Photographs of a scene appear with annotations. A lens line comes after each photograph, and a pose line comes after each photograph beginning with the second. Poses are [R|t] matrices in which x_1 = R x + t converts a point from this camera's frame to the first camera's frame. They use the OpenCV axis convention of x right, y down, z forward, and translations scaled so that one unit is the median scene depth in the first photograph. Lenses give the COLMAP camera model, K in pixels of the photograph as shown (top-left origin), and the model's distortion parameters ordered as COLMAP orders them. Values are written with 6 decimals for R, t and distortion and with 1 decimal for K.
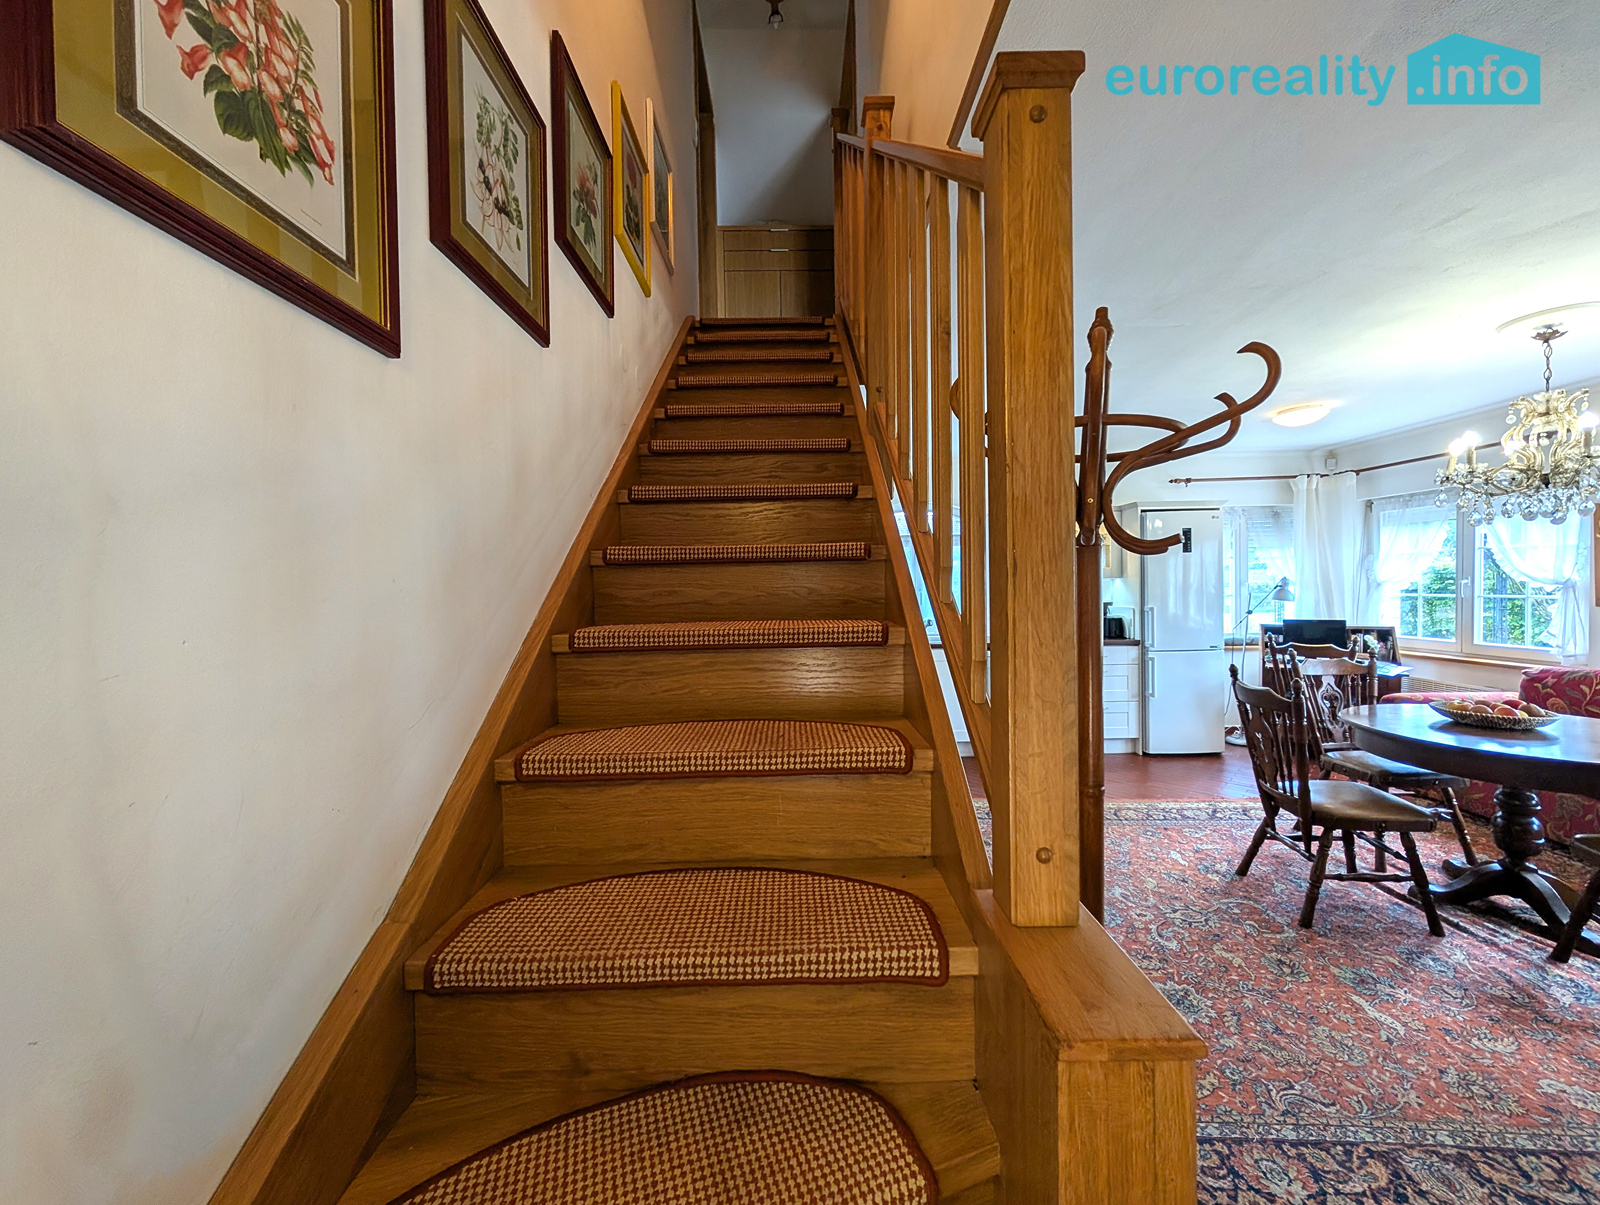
lens RADIAL K [[608.3, 0, 800.1], [0, 608.3, 602.1], [0, 0, 1]] dist [0.000839, -0.000060]
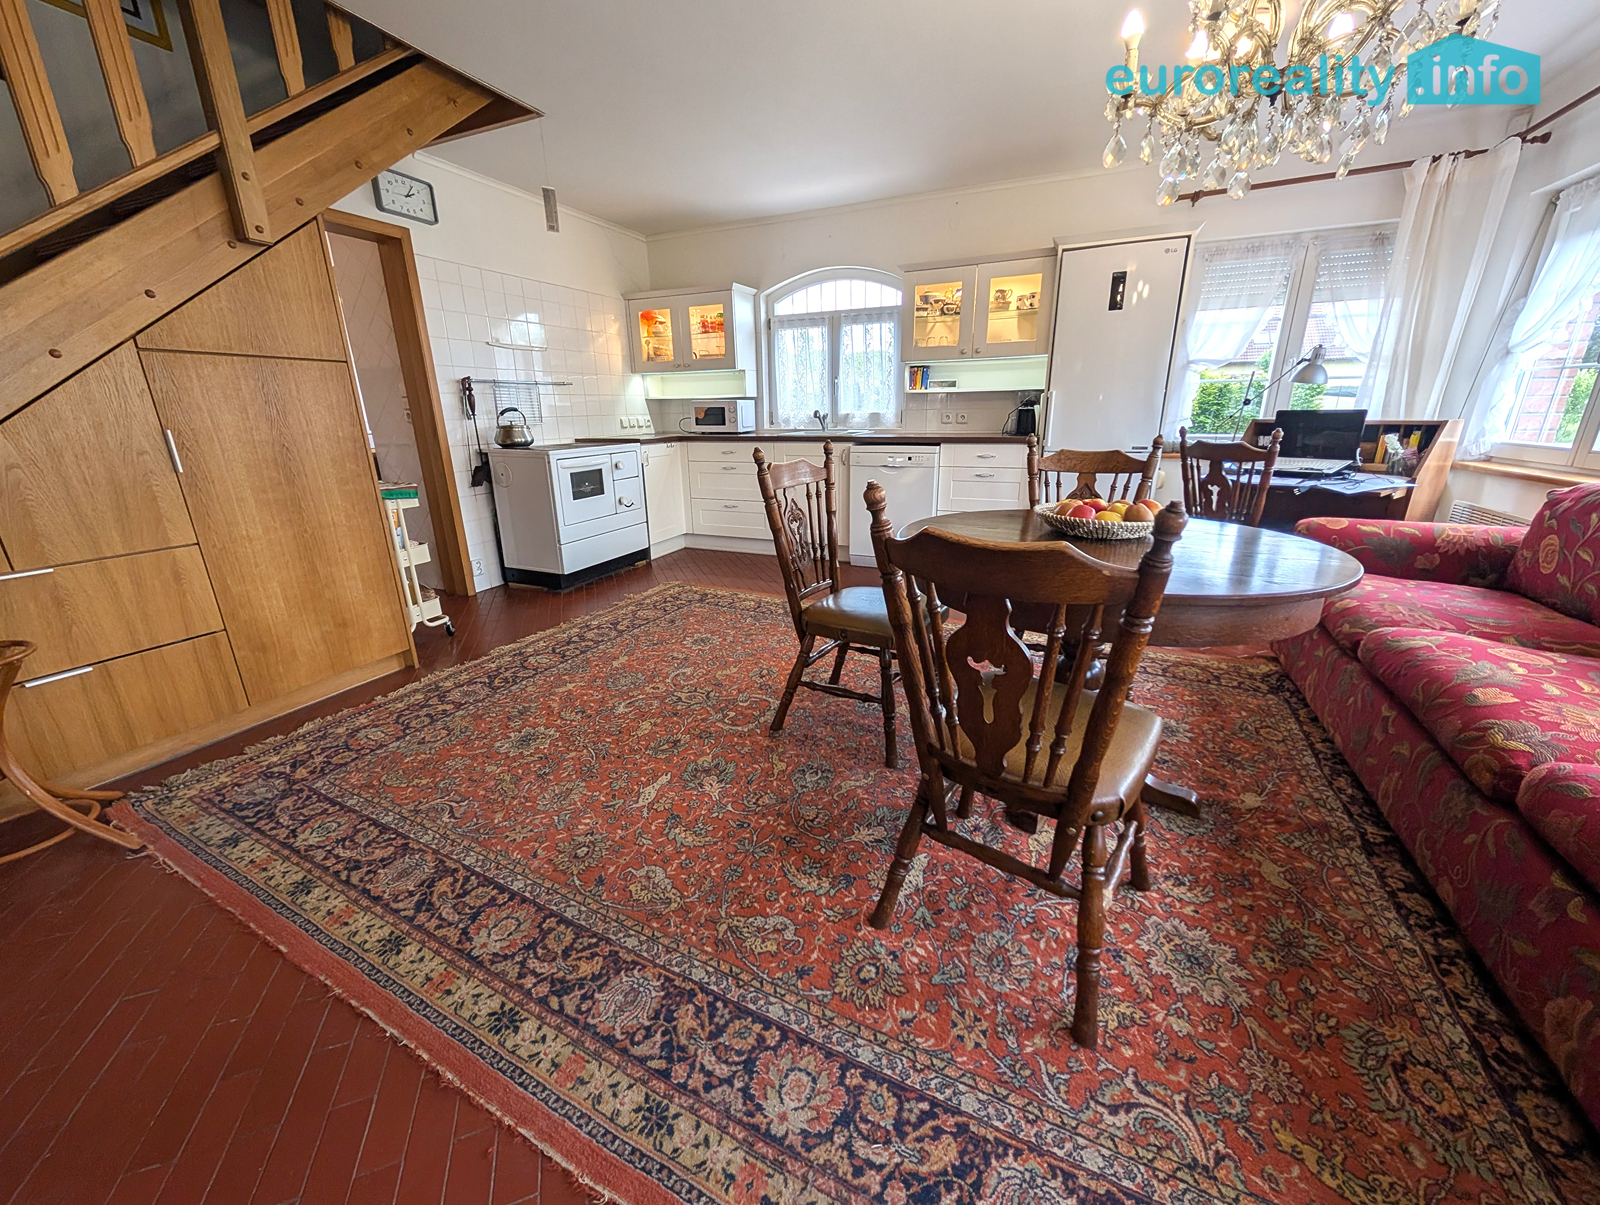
lens RADIAL K [[608.3, 0, 795.3], [0, 608.3, 600.2], [0, 0, 1]] dist [0.000839, -0.000060]
pose [[0.910168, 0.127918, -0.393994, 0.612589], [-0.013653, 0.959873, 0.280101, 0.049516], [0.414015, -0.249560, 0.875392, 0.137246]]
